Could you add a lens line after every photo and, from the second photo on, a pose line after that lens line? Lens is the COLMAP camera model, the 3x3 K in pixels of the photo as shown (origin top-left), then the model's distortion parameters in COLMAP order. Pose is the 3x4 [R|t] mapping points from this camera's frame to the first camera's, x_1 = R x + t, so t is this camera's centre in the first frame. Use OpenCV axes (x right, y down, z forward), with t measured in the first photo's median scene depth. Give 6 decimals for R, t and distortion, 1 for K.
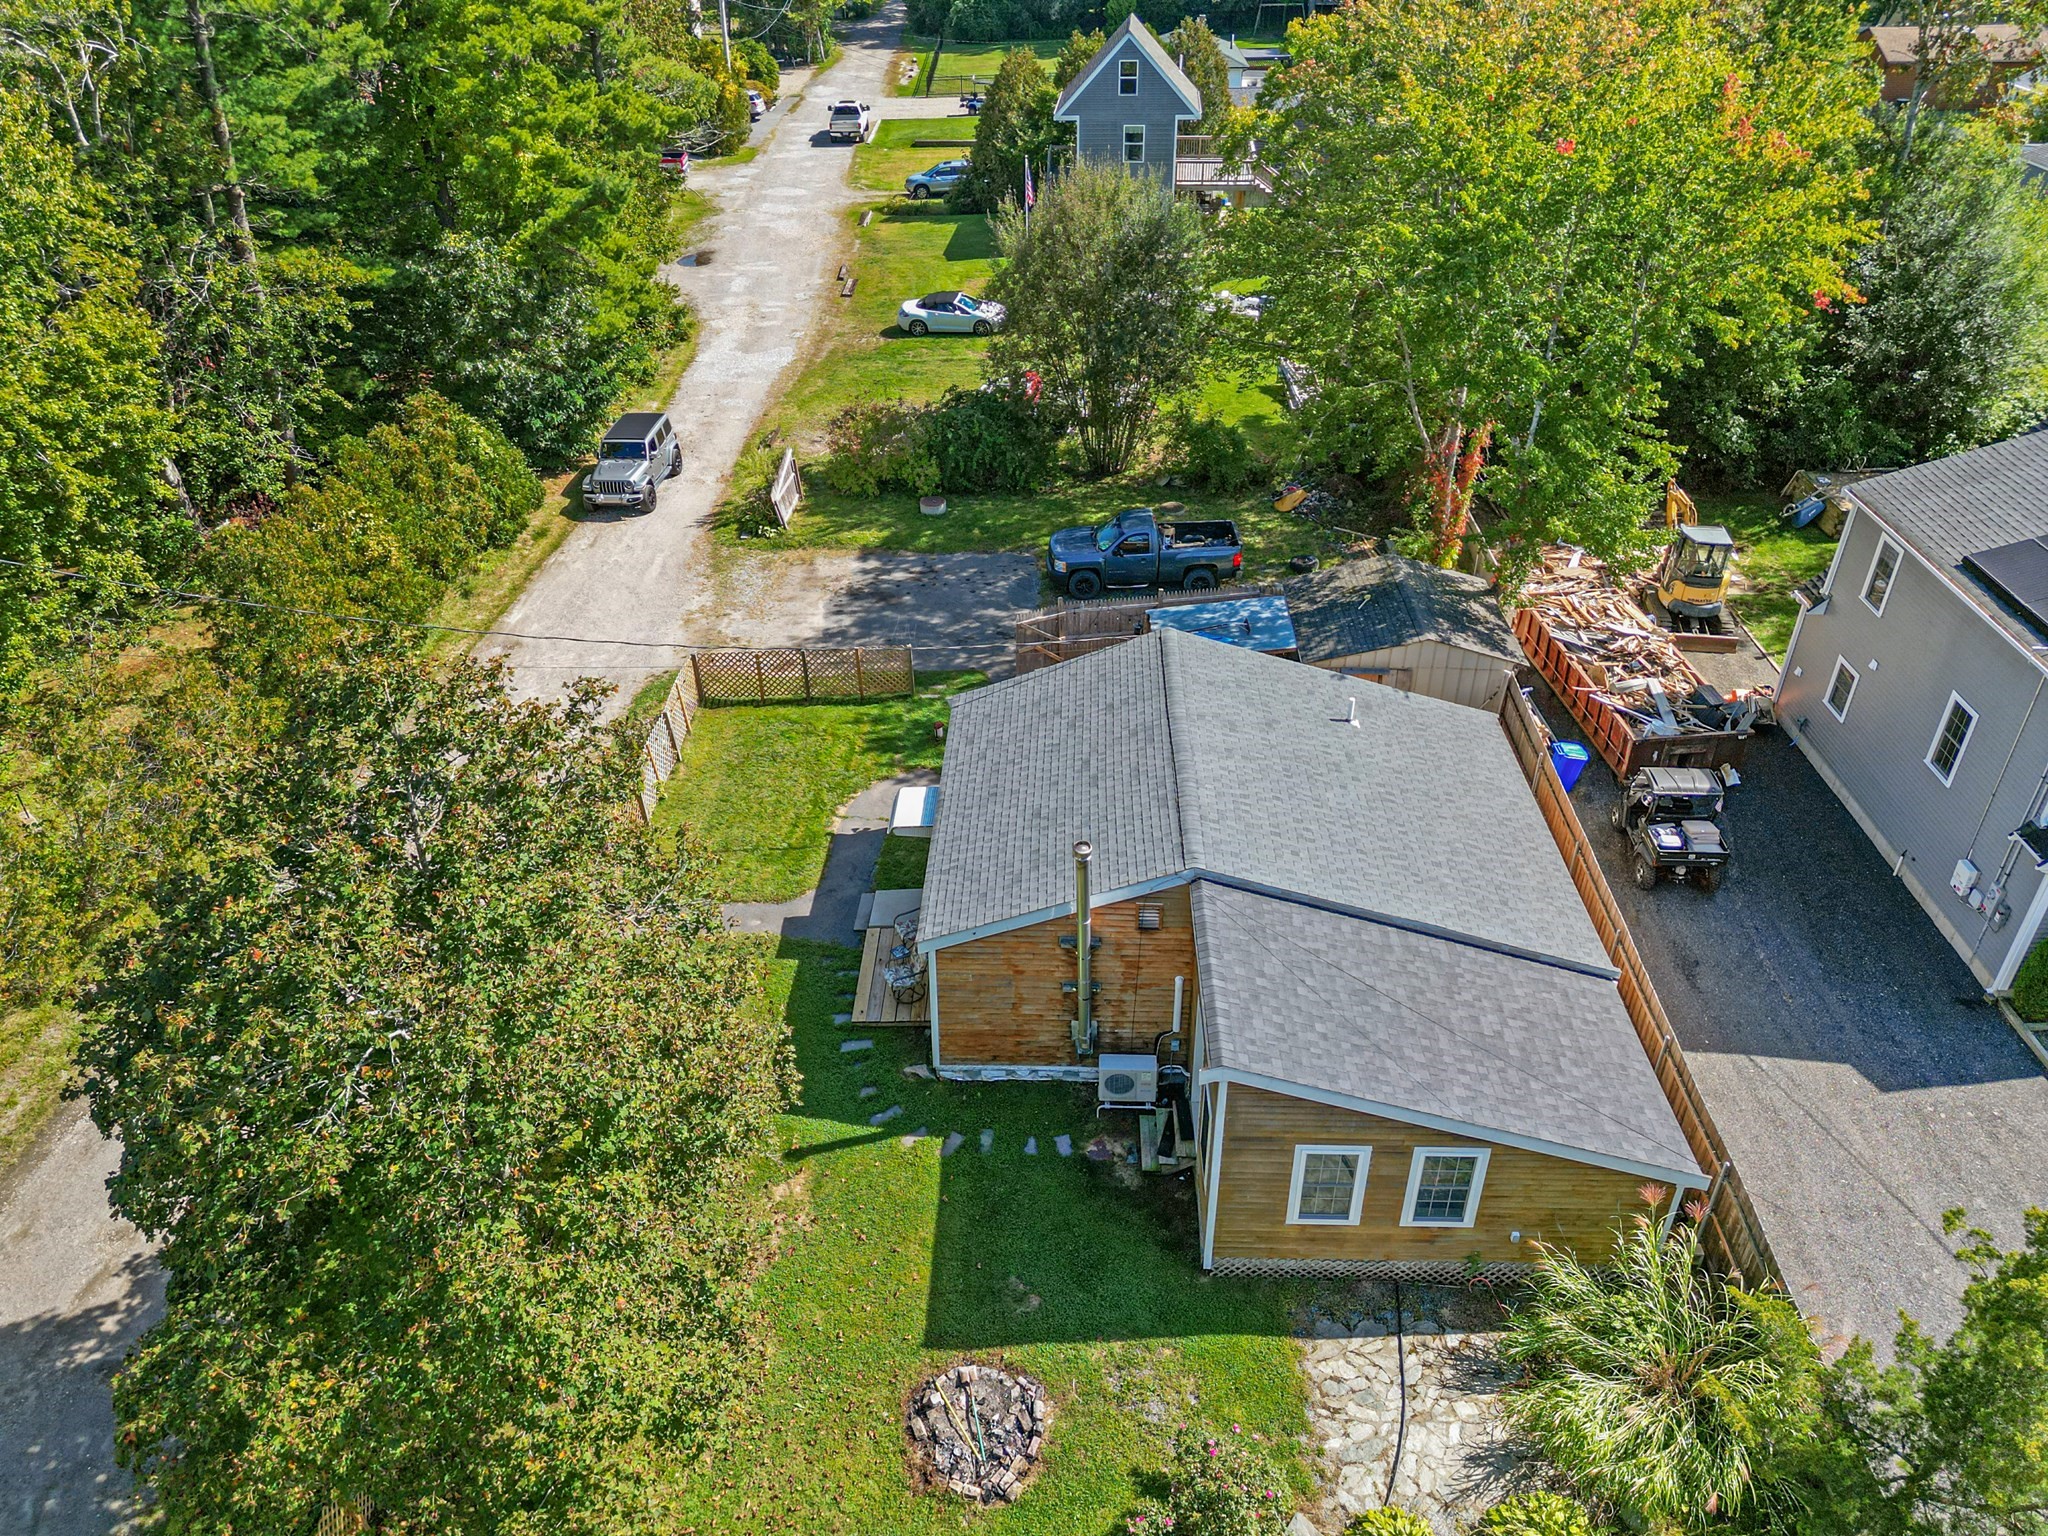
lens RADIAL K [[1451.8, 0, 1028.7], [0, 1451.8, 770.5], [0, 0, 1]] dist [0.077432, -0.070342]
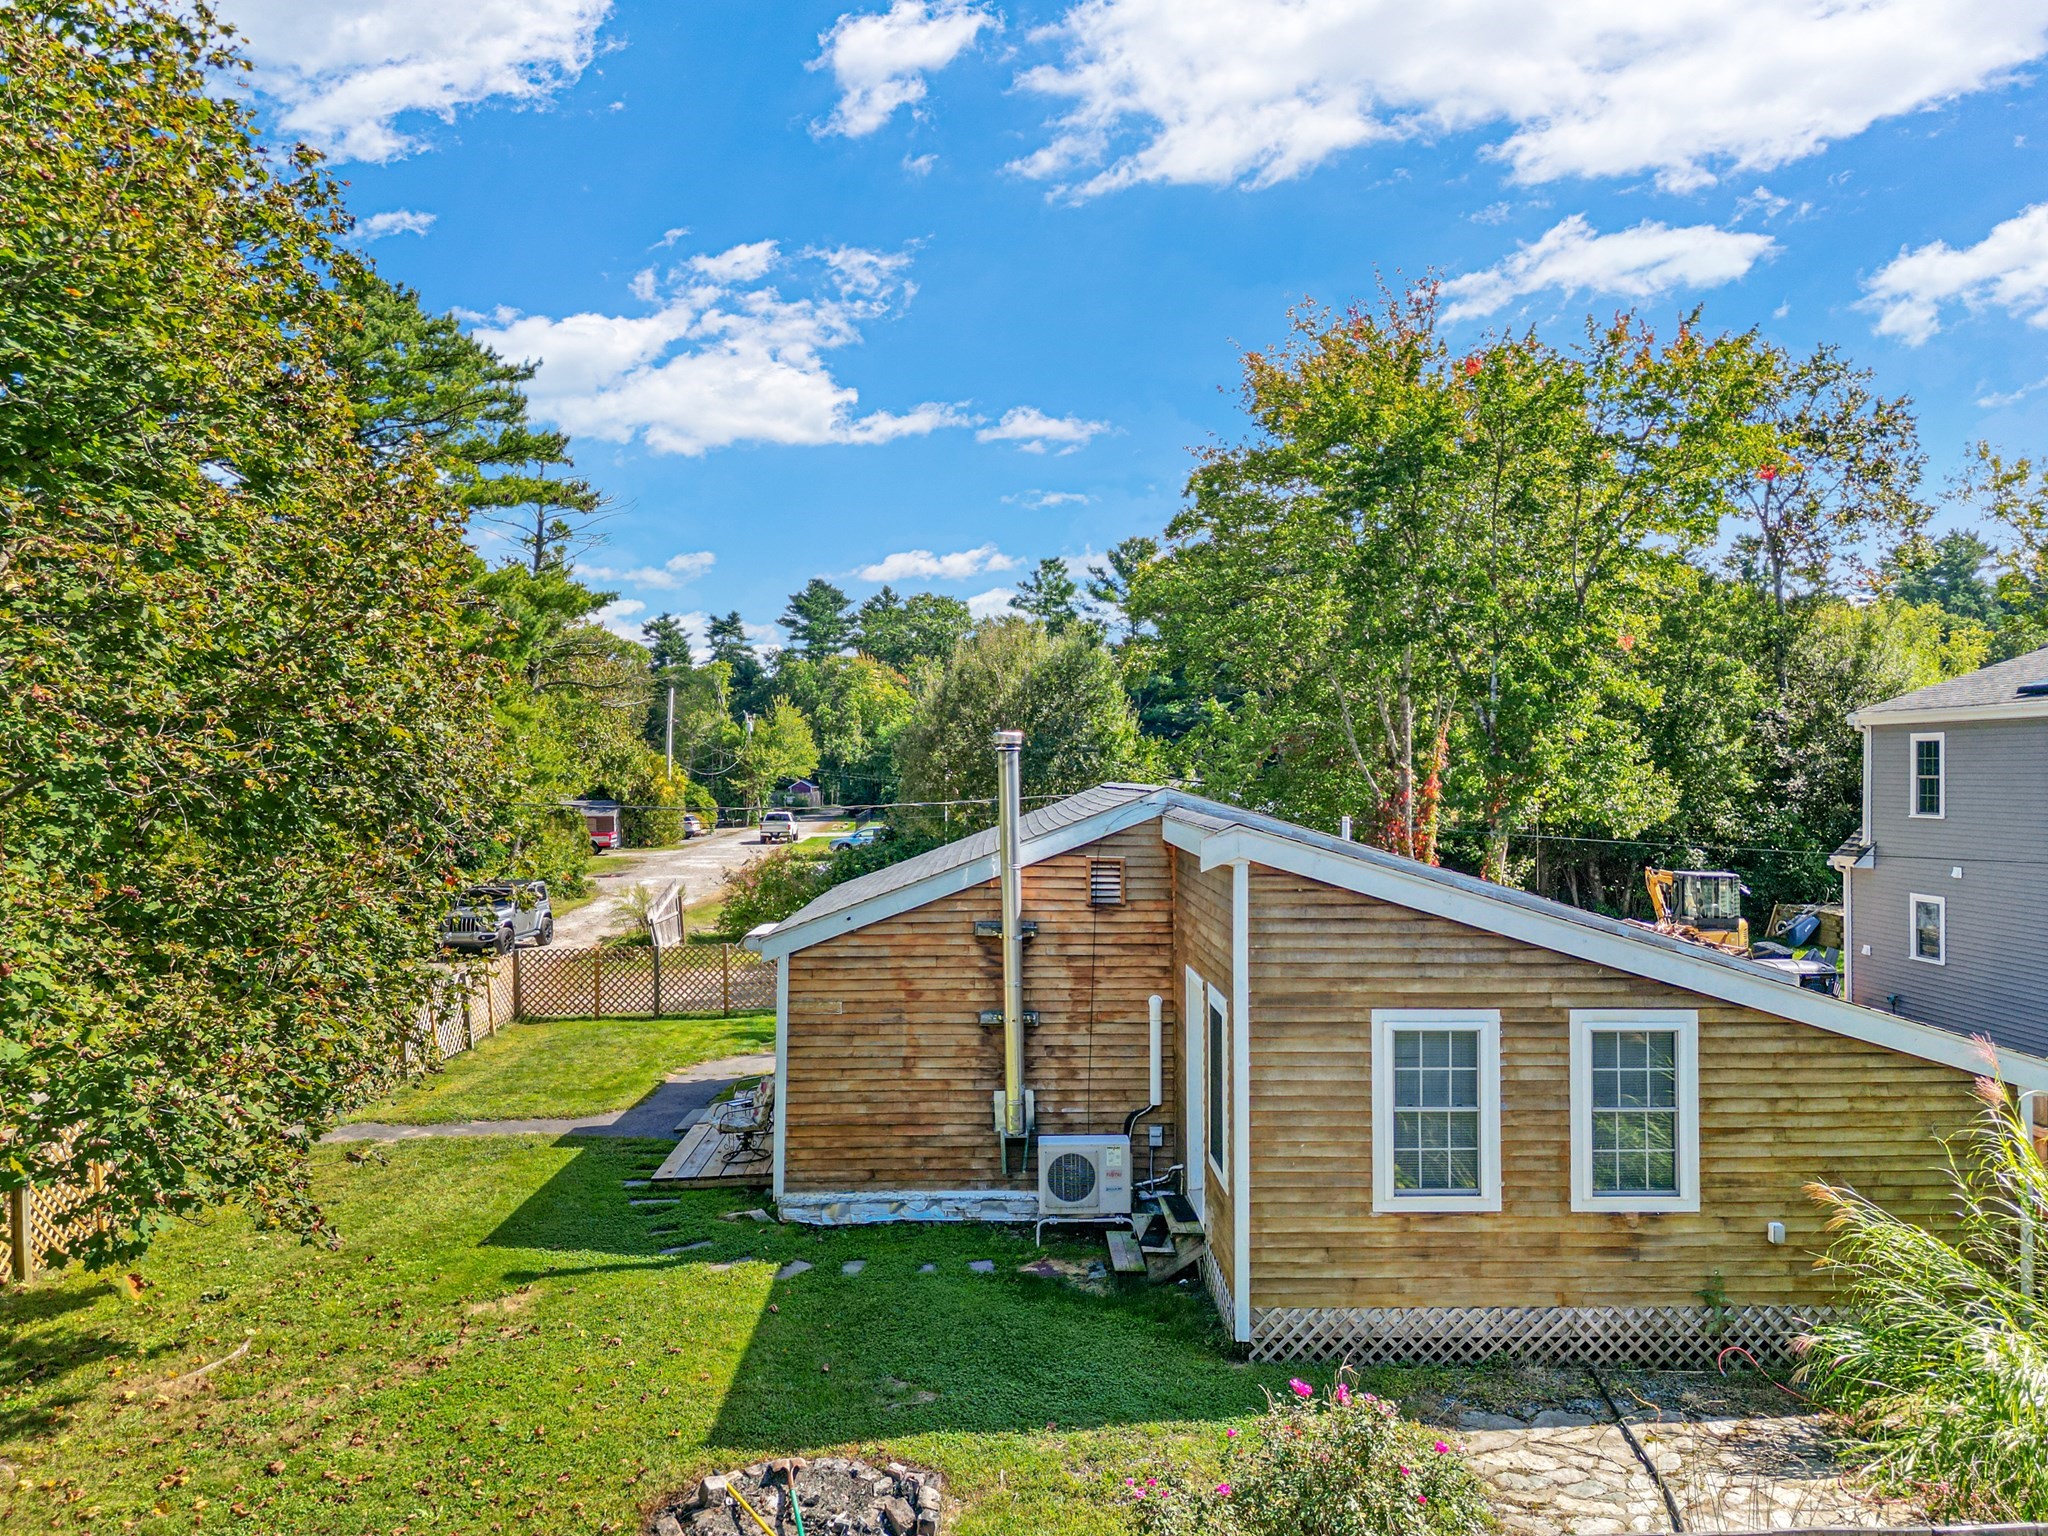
lens RADIAL K [[1451.8, 0, 1028.7], [0, 1451.8, 770.5], [0, 0, 1]] dist [0.077432, -0.070342]
pose [[0.998580, 0.011799, 0.051957, 0.010719], [0.019727, 0.823986, -0.566267, 0.486113], [-0.049494, 0.566488, 0.822582, 0.441972]]
